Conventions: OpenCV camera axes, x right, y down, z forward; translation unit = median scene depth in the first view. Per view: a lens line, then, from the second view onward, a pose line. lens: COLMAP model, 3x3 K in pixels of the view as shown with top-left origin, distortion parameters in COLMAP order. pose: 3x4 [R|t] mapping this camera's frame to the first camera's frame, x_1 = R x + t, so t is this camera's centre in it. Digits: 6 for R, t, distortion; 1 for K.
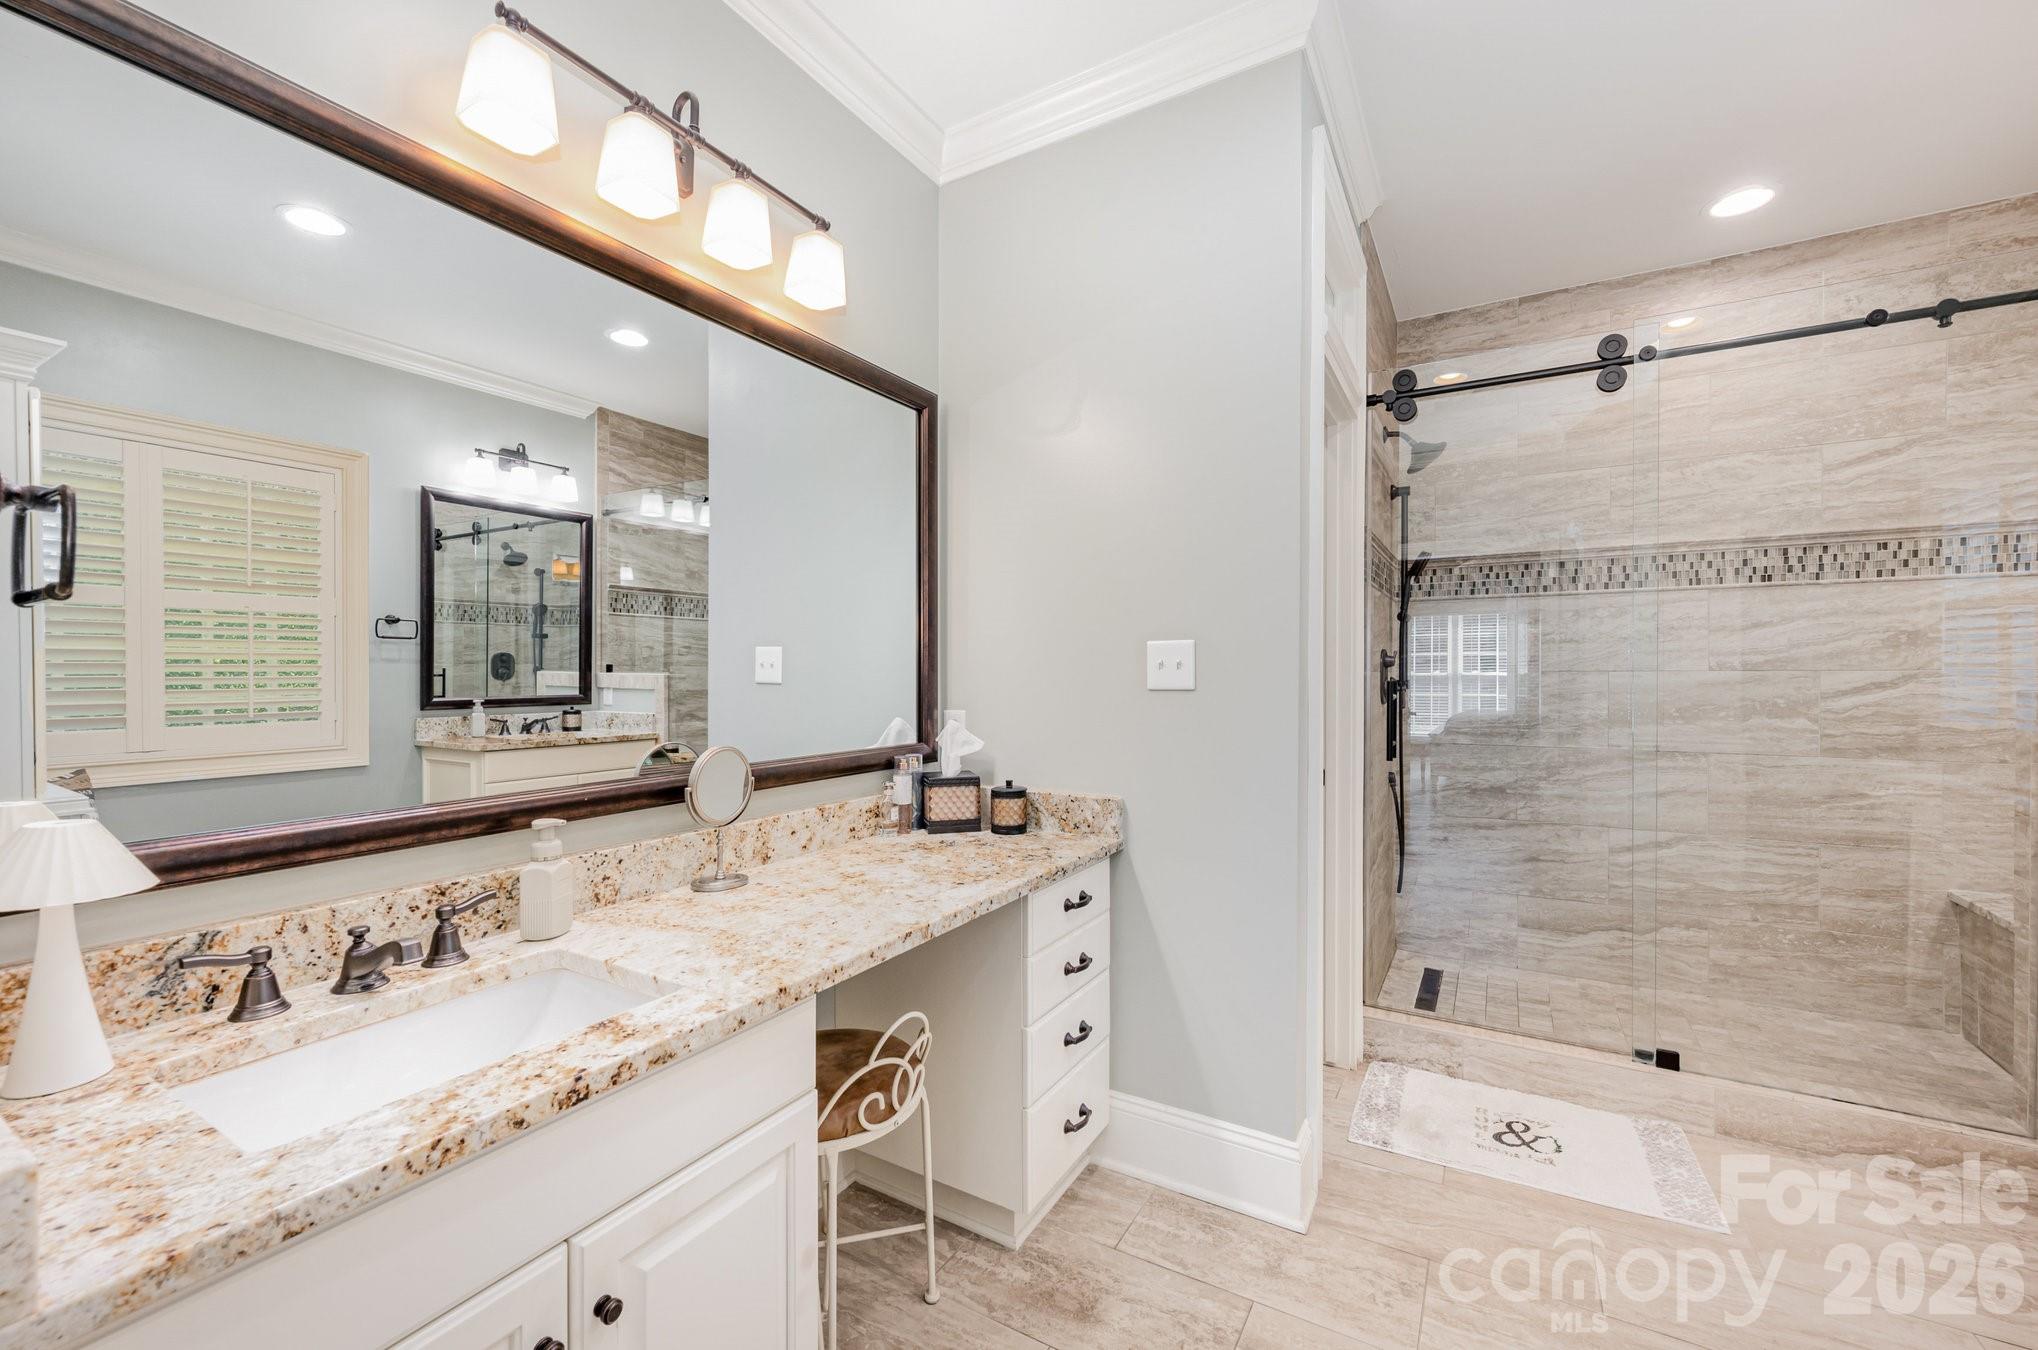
lens RADIAL K [[816.4, 0, 1025.2], [0, 816.4, 682.8], [0, 0, 1]] dist [-0.000899, 0.000496]
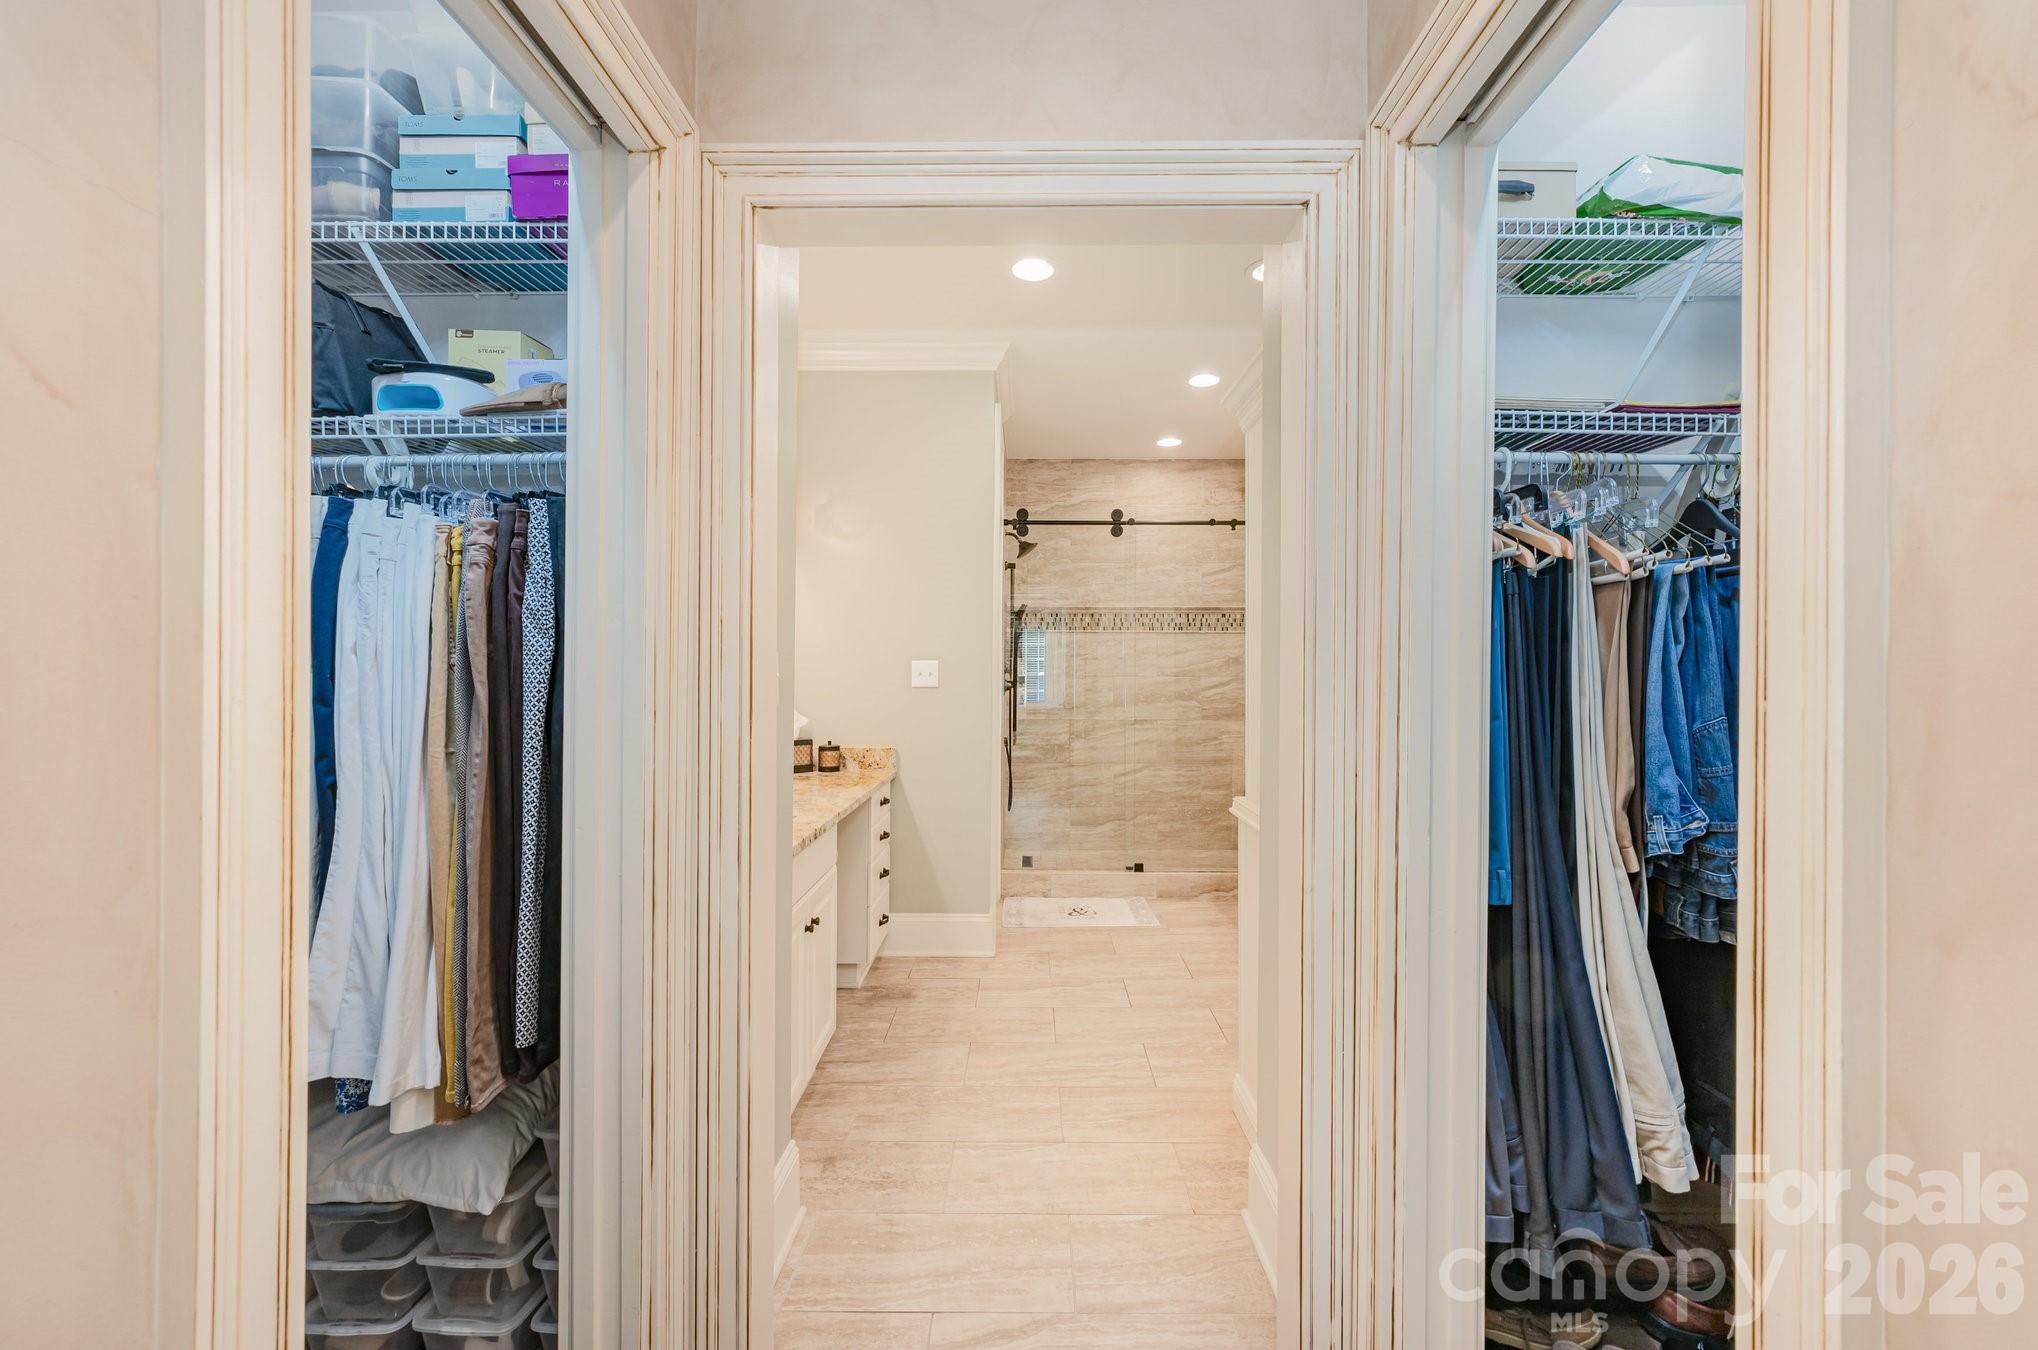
lens RADIAL K [[824.1, 0, 1024.8], [0, 824.1, 678.4], [0, 0, 1]] dist [-0.000809, -0.000296]
pose [[0.866663, 0.002240, 0.498889, -0.423581], [-0.000987, 0.999996, -0.002774, -0.004922], [-0.498893, 0.001911, 0.866662, -0.558206]]
